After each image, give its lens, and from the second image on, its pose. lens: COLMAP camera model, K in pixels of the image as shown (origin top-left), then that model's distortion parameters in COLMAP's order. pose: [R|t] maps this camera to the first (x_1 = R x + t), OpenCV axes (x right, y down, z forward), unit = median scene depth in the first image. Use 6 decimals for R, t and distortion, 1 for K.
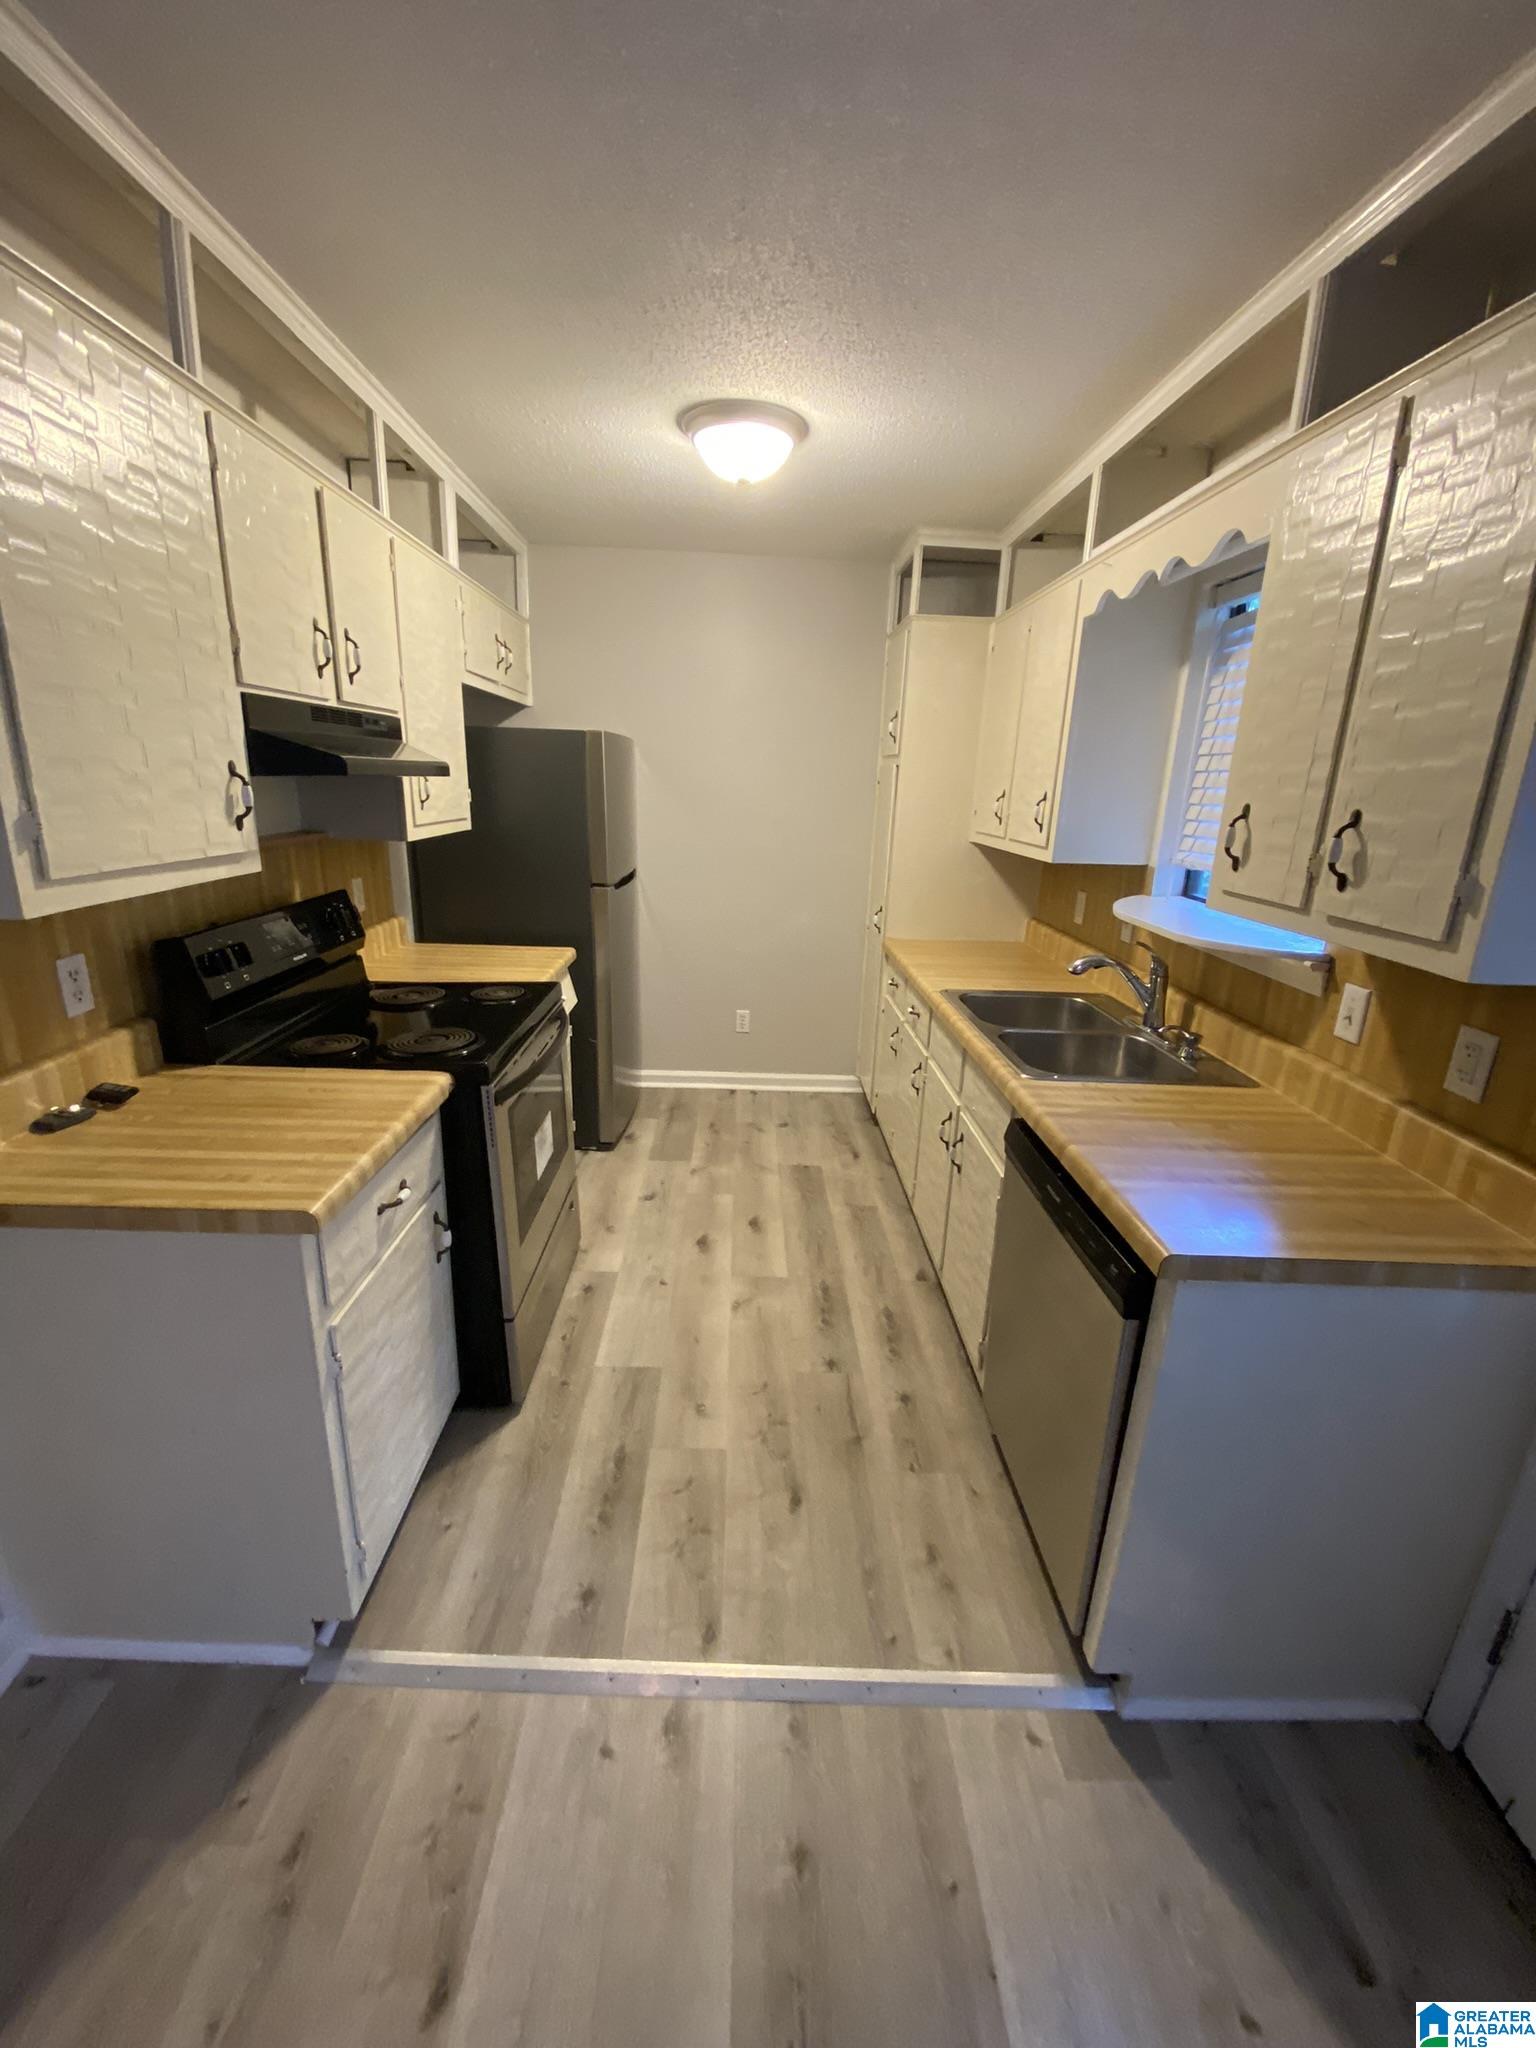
lens RADIAL K [[829.5, 0, 761.2], [0, 829.5, 1021.0], [0, 0, 1]] dist [0.015360, -0.015223]
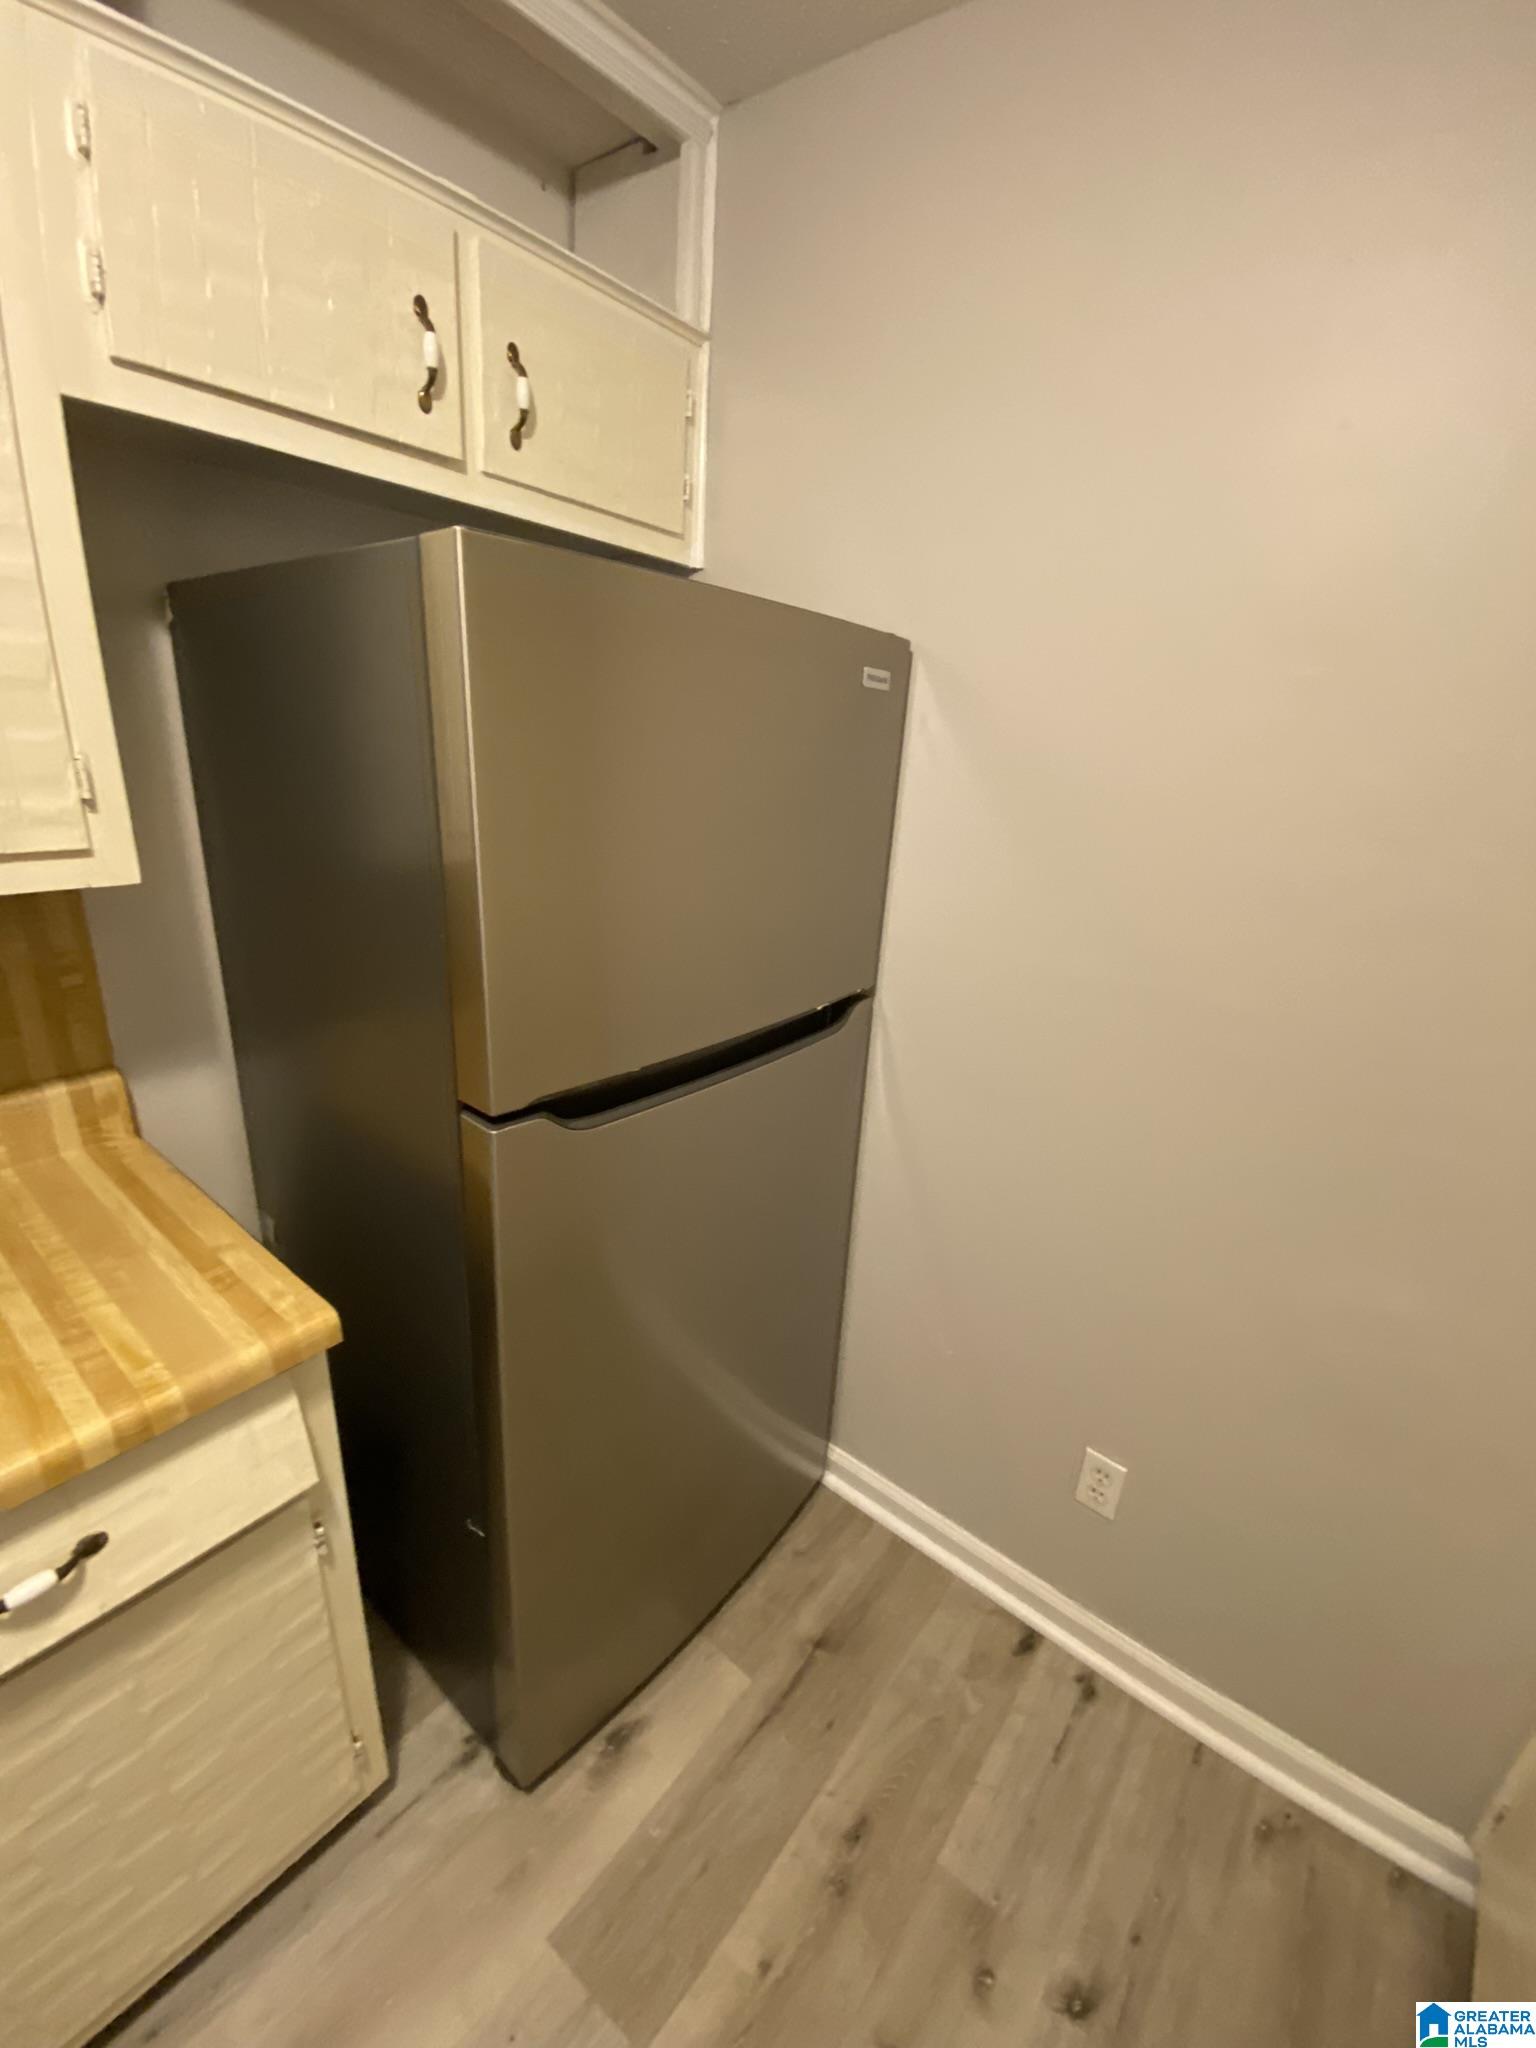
lens RADIAL K [[829.5, 0, 769.2], [0, 829.5, 1021.1], [0, 0, 1]] dist [0.015360, -0.015223]
pose [[0.771595, 0.217077, -0.597928, 0.063998], [-0.206874, 0.974507, 0.086833, -0.332384], [0.601534, 0.056696, 0.796832, 1.152427]]
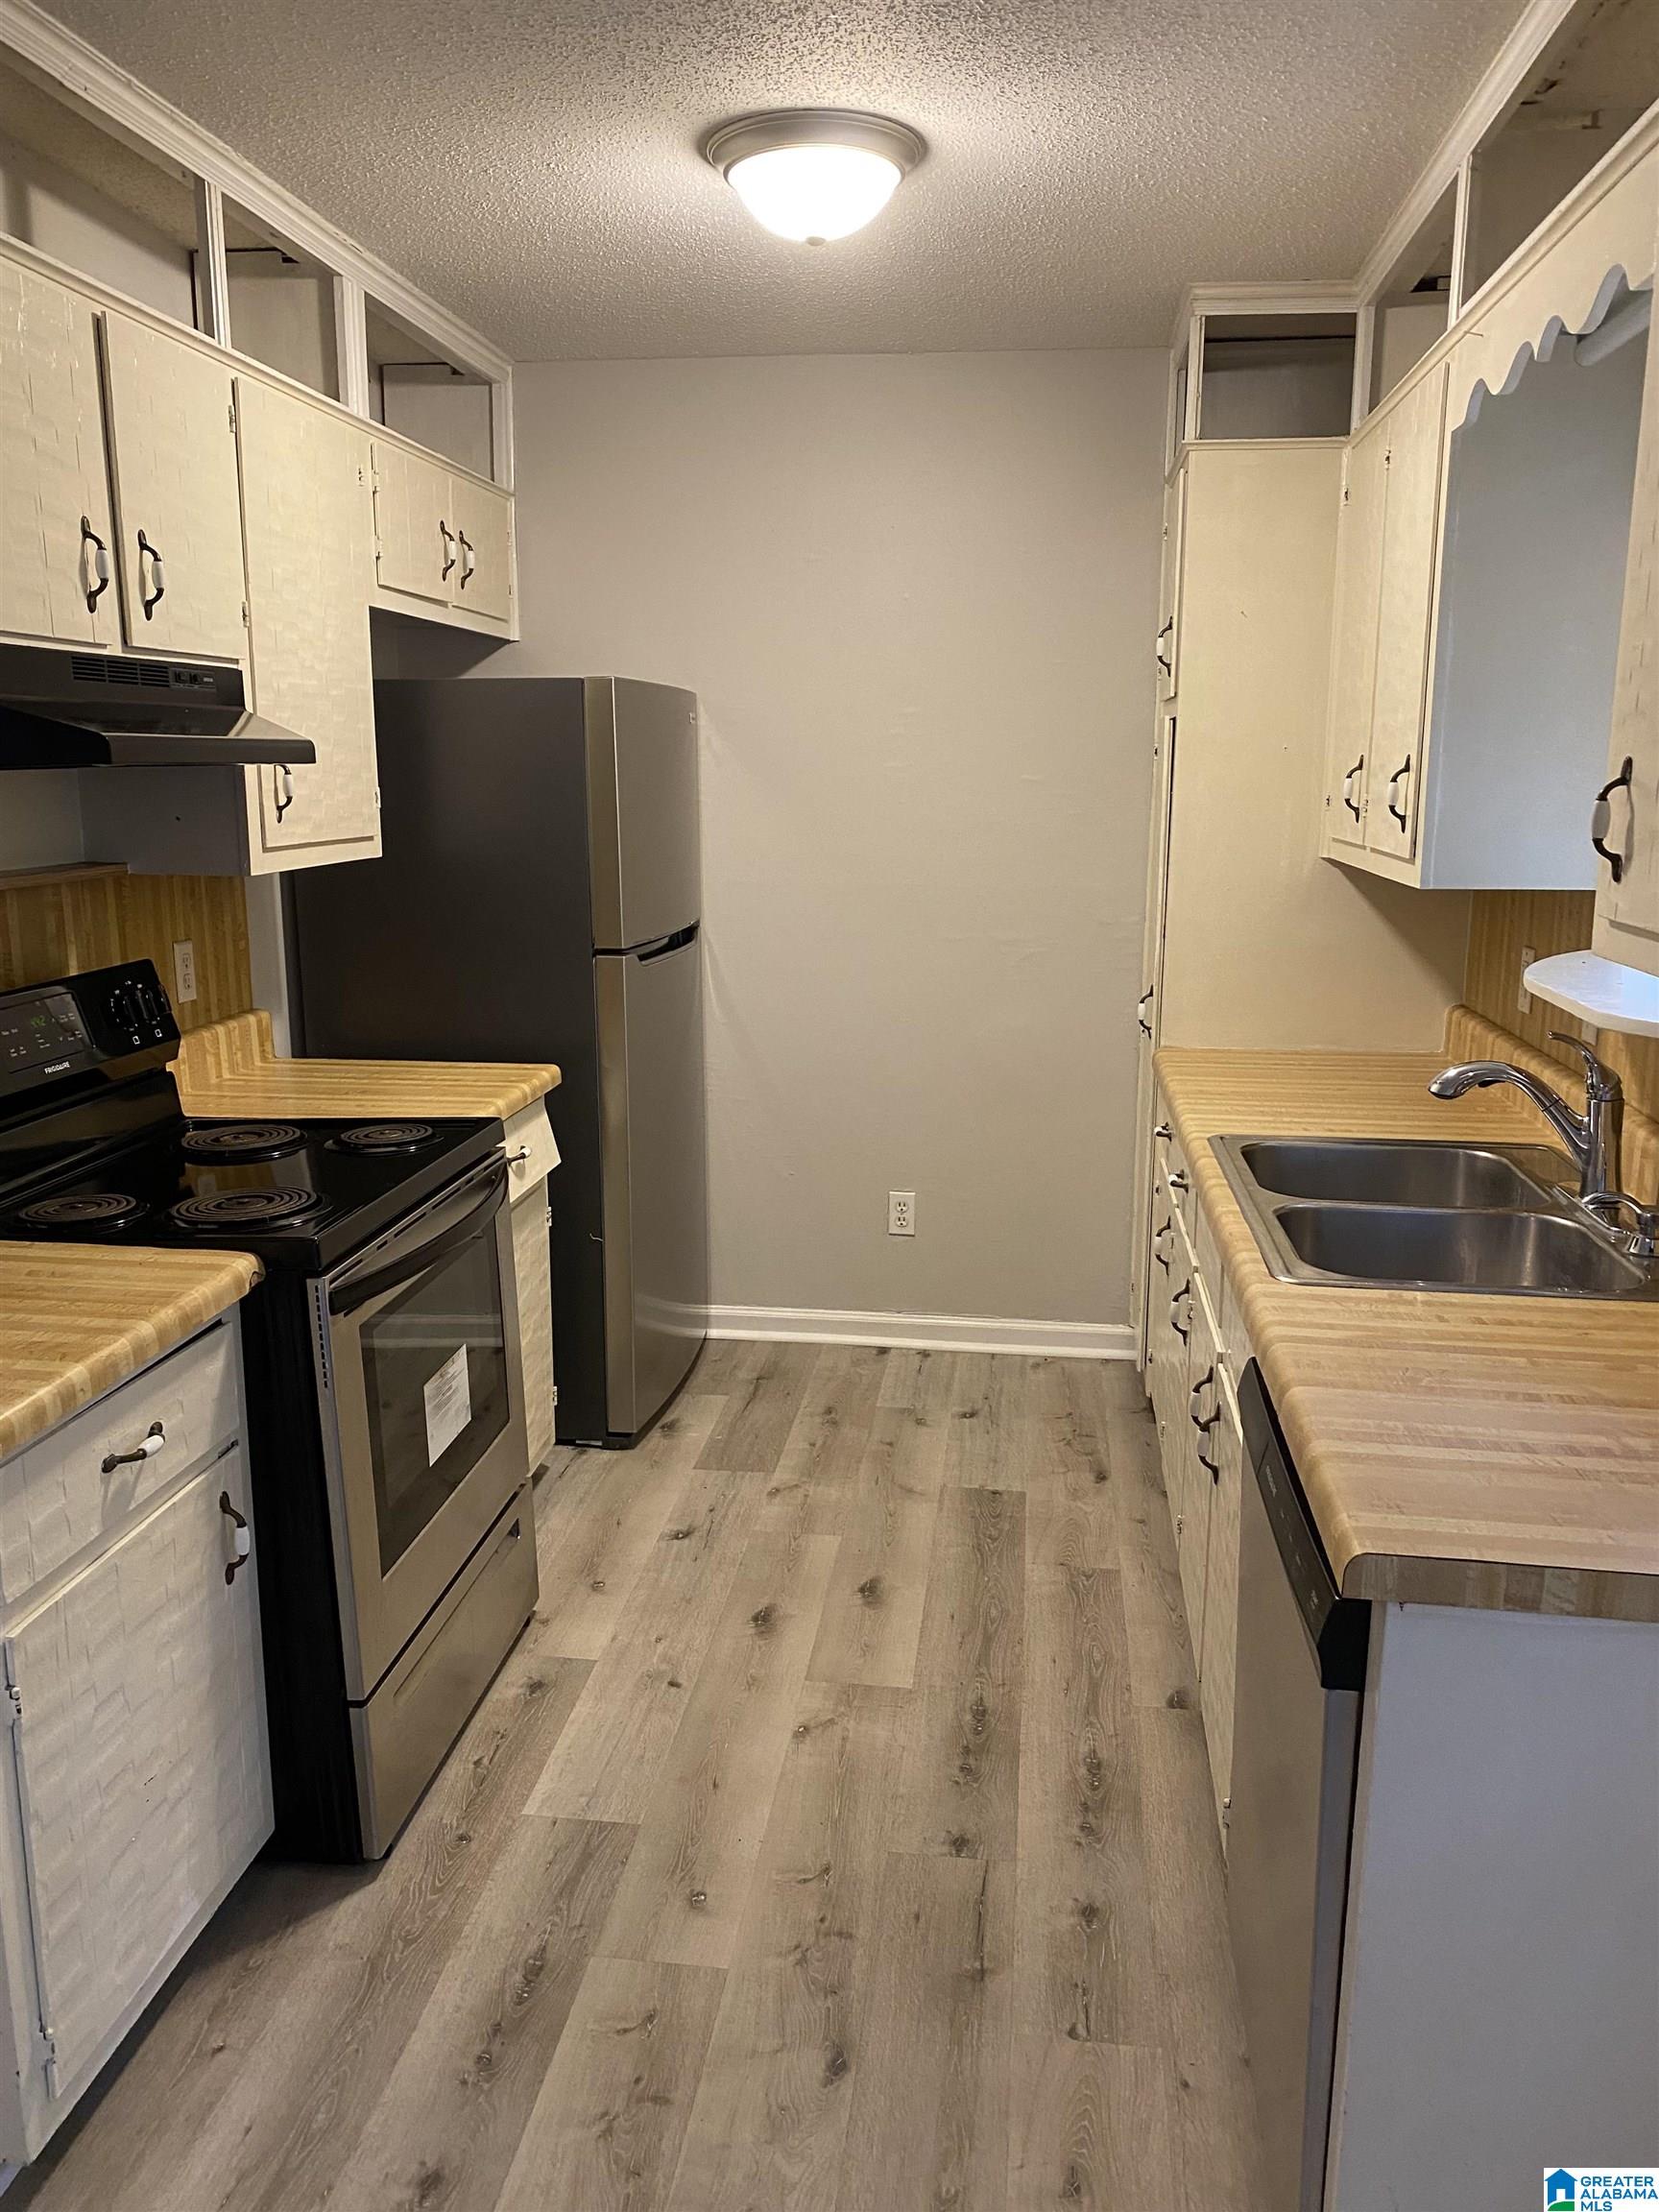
lens RADIAL K [[1697.4, 0, 806.3], [0, 1697.4, 1120.9], [0, 0, 1]] dist [-0.002258, 0.000237]
pose [[0.987281, 0.000623, -0.158981, 0.156034], [-0.012946, 0.996986, -0.076490, 0.043472], [0.158454, 0.077576, 0.984314, -0.098369]]
